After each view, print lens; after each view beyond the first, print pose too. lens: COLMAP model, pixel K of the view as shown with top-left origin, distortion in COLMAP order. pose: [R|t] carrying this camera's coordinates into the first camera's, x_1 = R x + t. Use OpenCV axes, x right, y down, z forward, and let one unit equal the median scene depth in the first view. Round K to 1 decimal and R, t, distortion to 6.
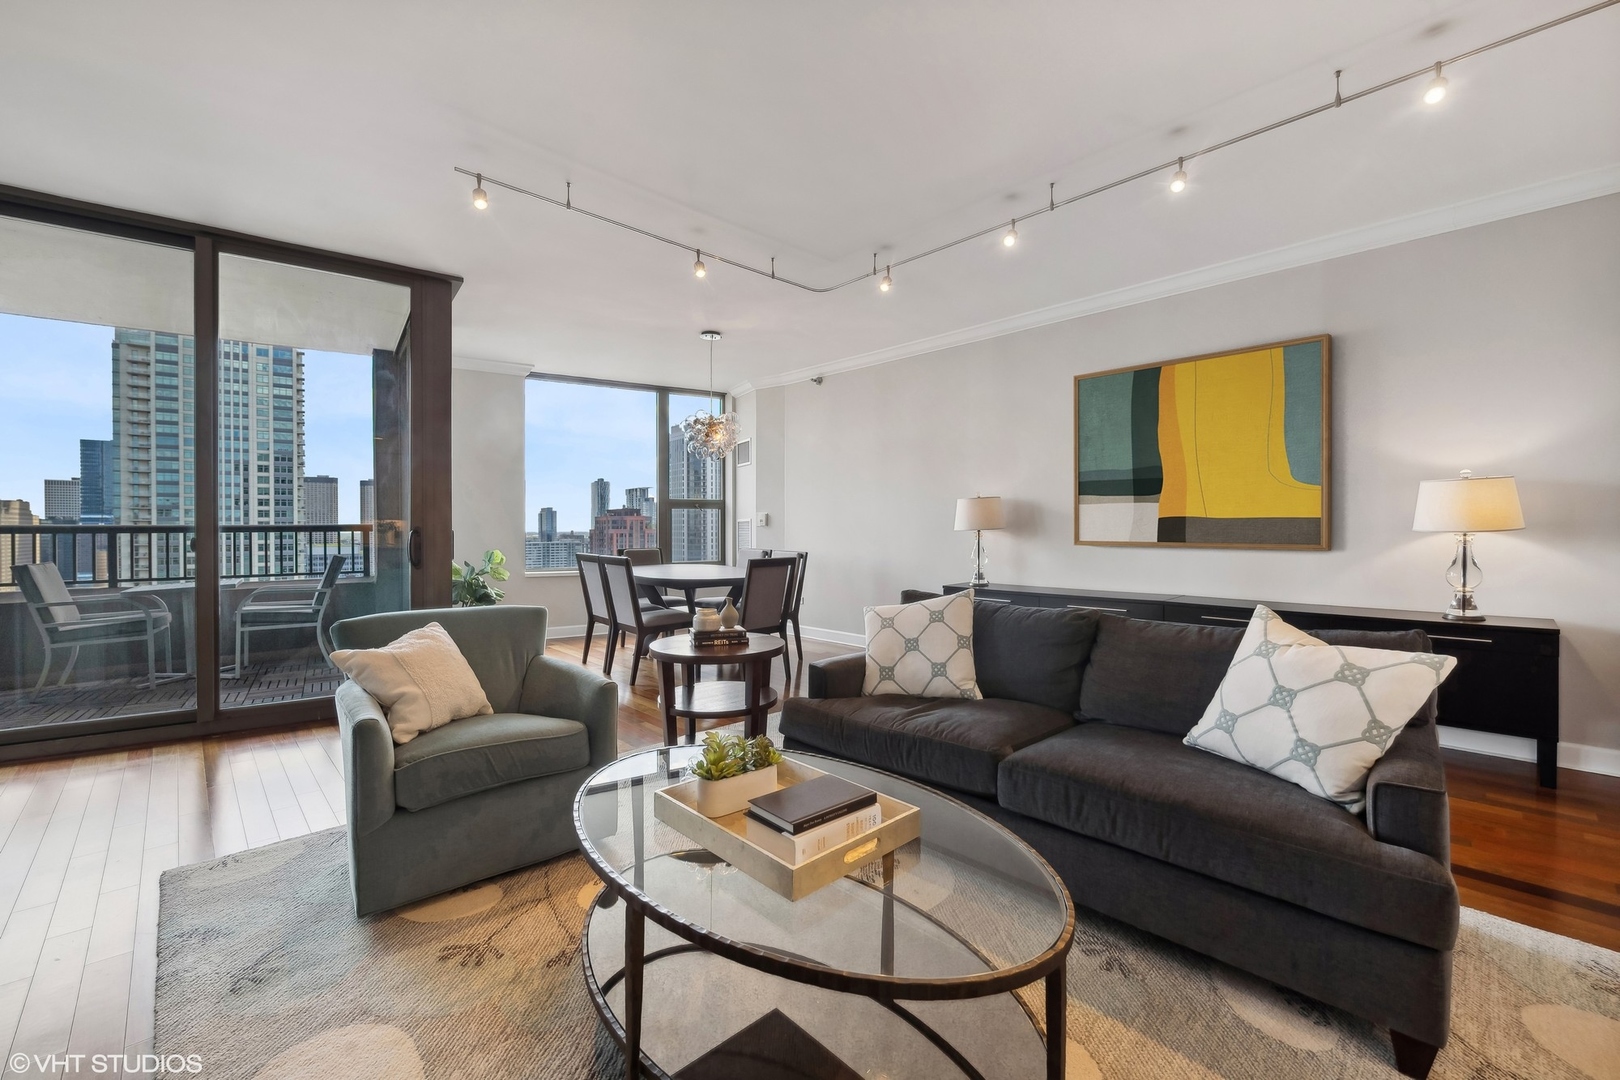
lens RADIAL K [[651.0, 0, 814.6], [0, 651.0, 529.4], [0, 0, 1]] dist [-0.006136, -0.000178]
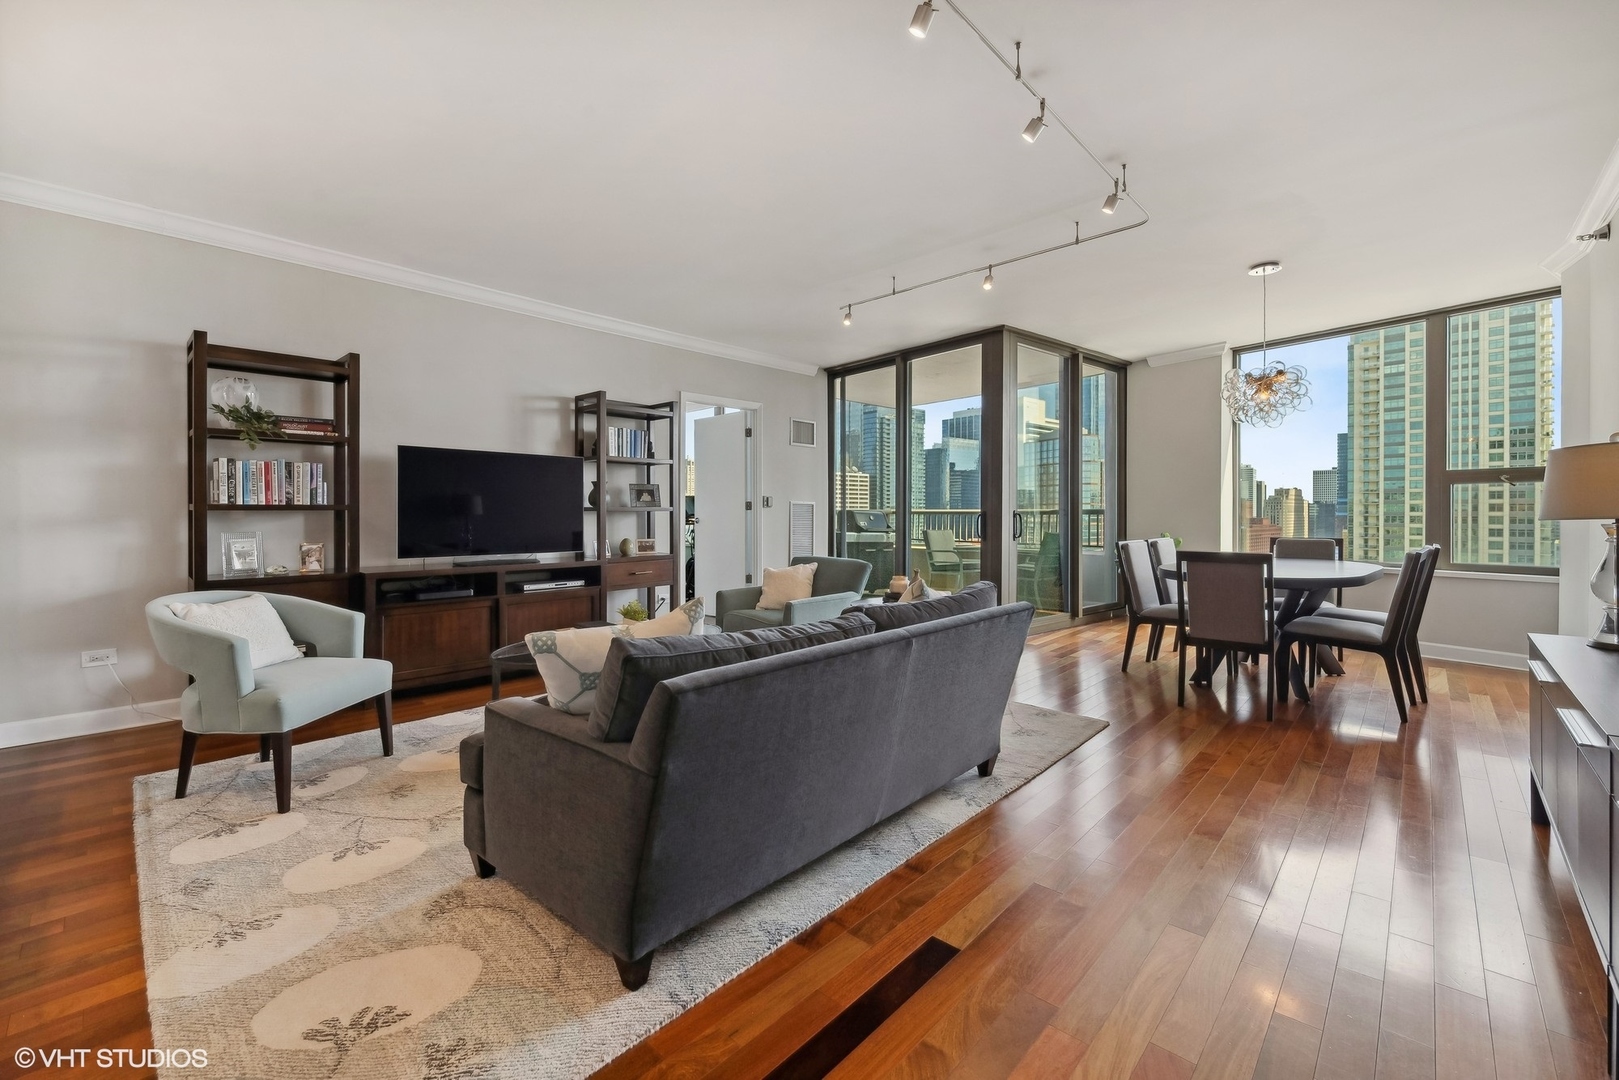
lens RADIAL K [[664.2, 0, 807.0], [0, 664.2, 512.5], [0, 0, 1]] dist [-0.003799, -0.000468]
pose [[0.047276, 0.003925, -0.998874, 0.504850], [-0.003740, 0.999986, 0.003752, -0.003512], [0.998875, 0.003558, 0.047290, 0.336758]]
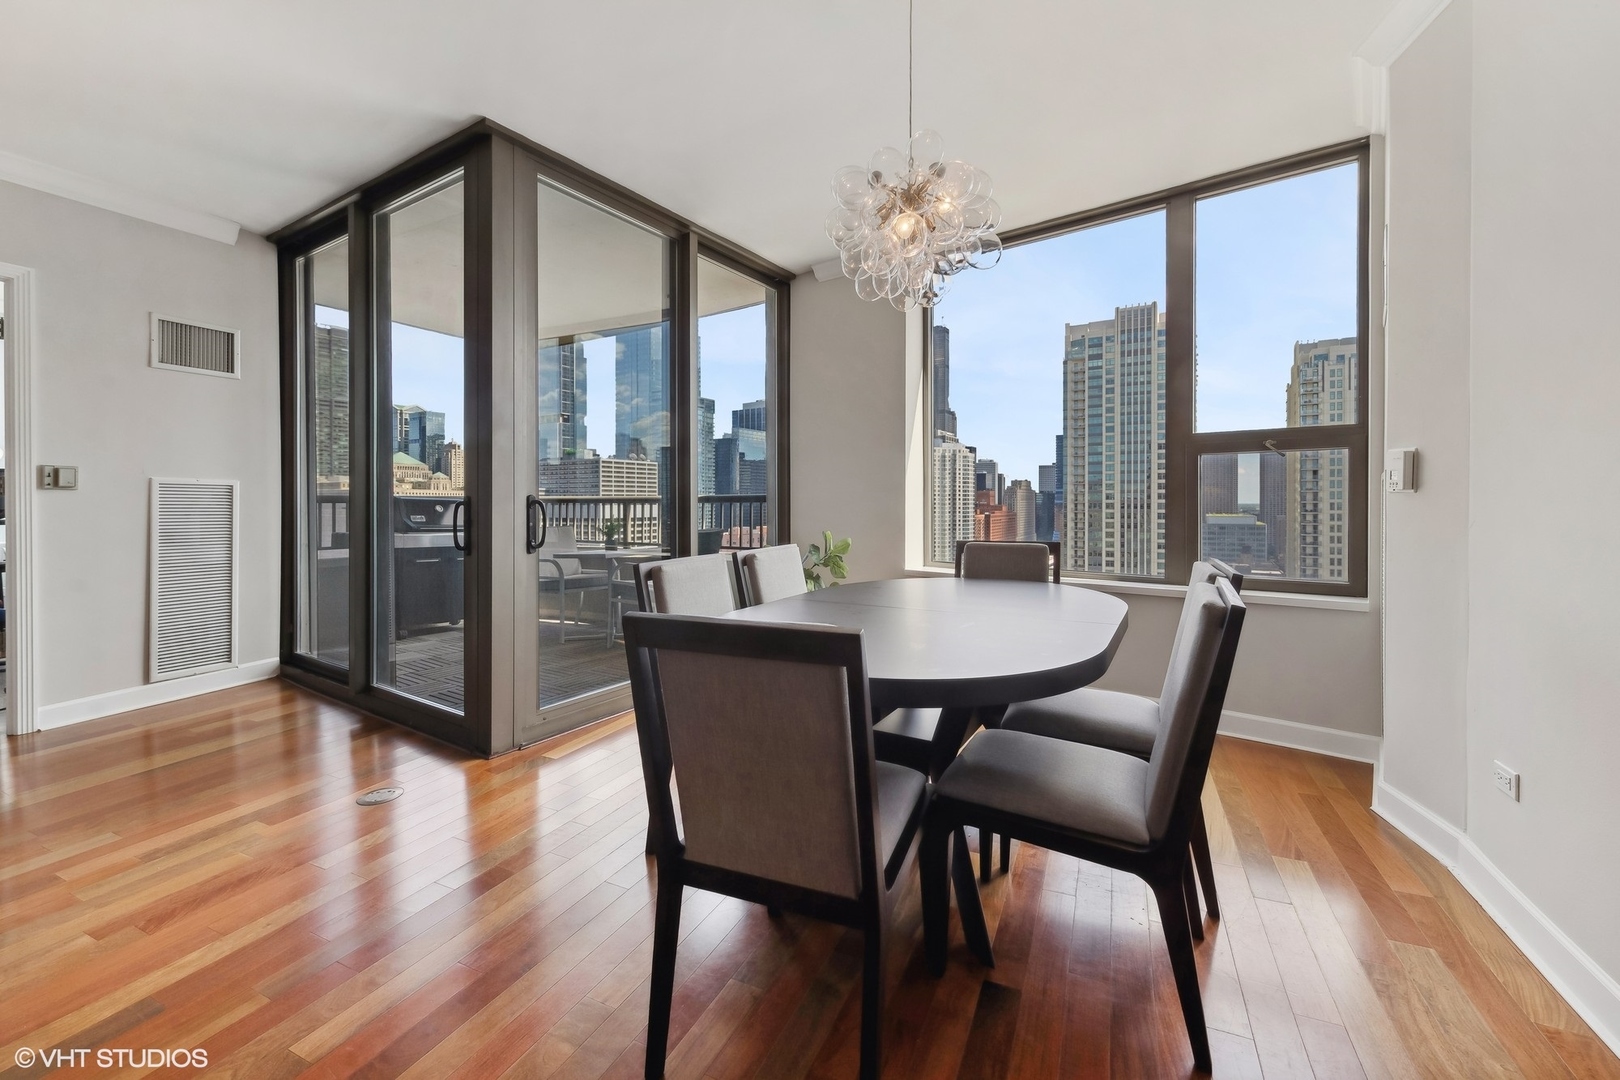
lens RADIAL K [[655.5, 0, 805.7], [0, 655.5, 500.3], [0, 0, 1]] dist [0.011788, -0.000021]
pose [[0.350642, 0.002449, -0.936506, 0.126815], [-0.002742, 0.999995, 0.001589, -0.001720], [0.936505, 0.002011, 0.350647, 0.673148]]
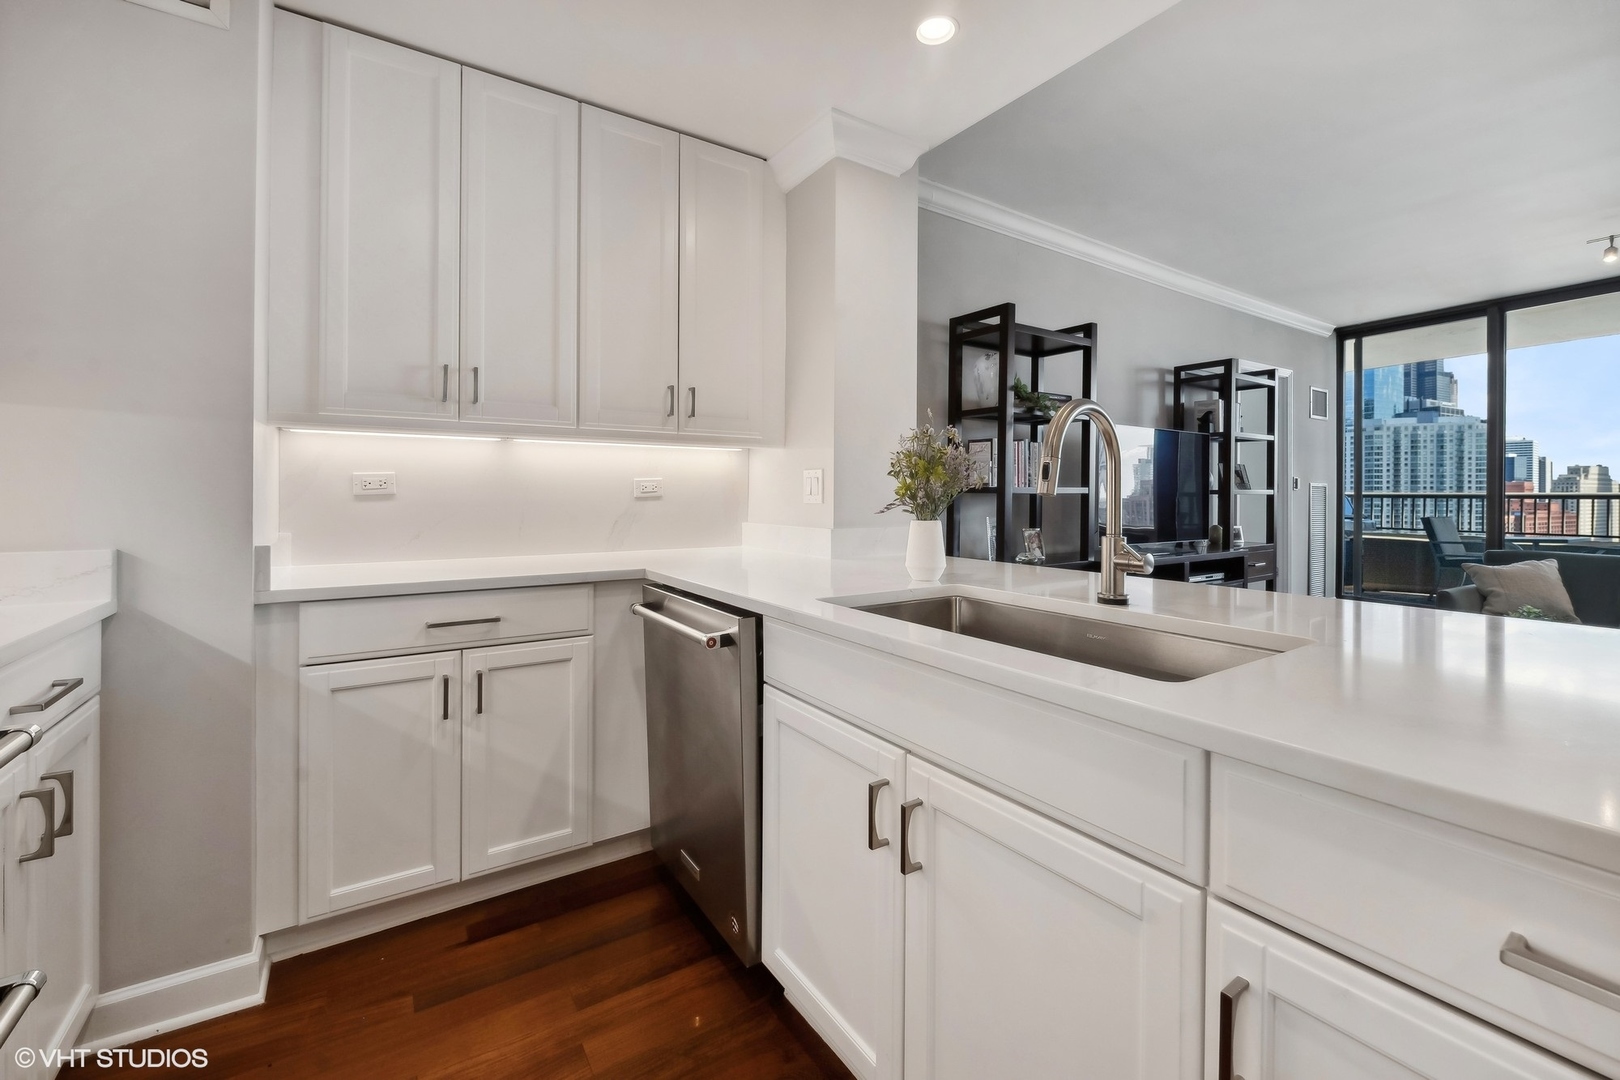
lens RADIAL K [[672.6, 0, 805.6], [0, 672.6, 494.1], [0, 0, 1]] dist [-0.002574, -0.000749]
pose [[-0.182221, 0.004640, -0.983247, 0.483008], [-0.006053, 0.999965, 0.005841, -0.003172], [0.983239, 0.007016, -0.182186, -0.163583]]
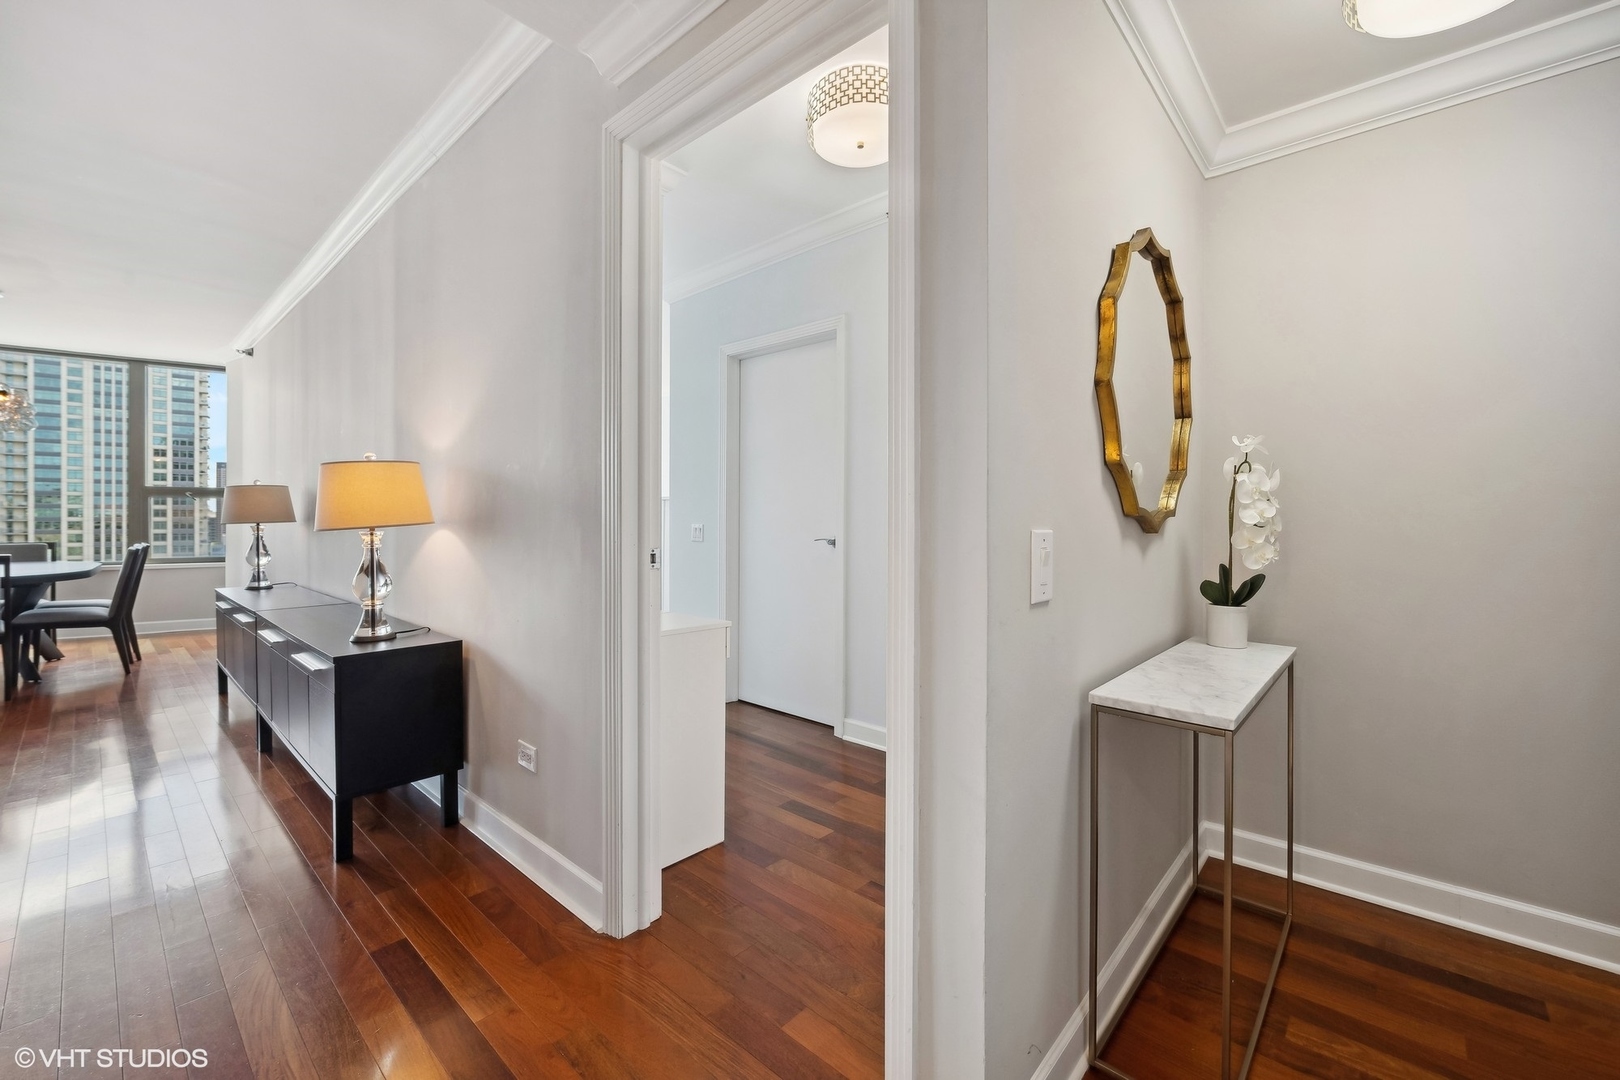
lens RADIAL K [[651.0, 0, 814.6], [0, 651.0, 529.4], [0, 0, 1]] dist [-0.006136, -0.000178]
pose [[0.997207, 0.006537, 0.074404, 0.699576], [-0.007310, 0.999922, 0.010124, -0.004703], [-0.074332, -0.010640, 0.997177, 0.073536]]
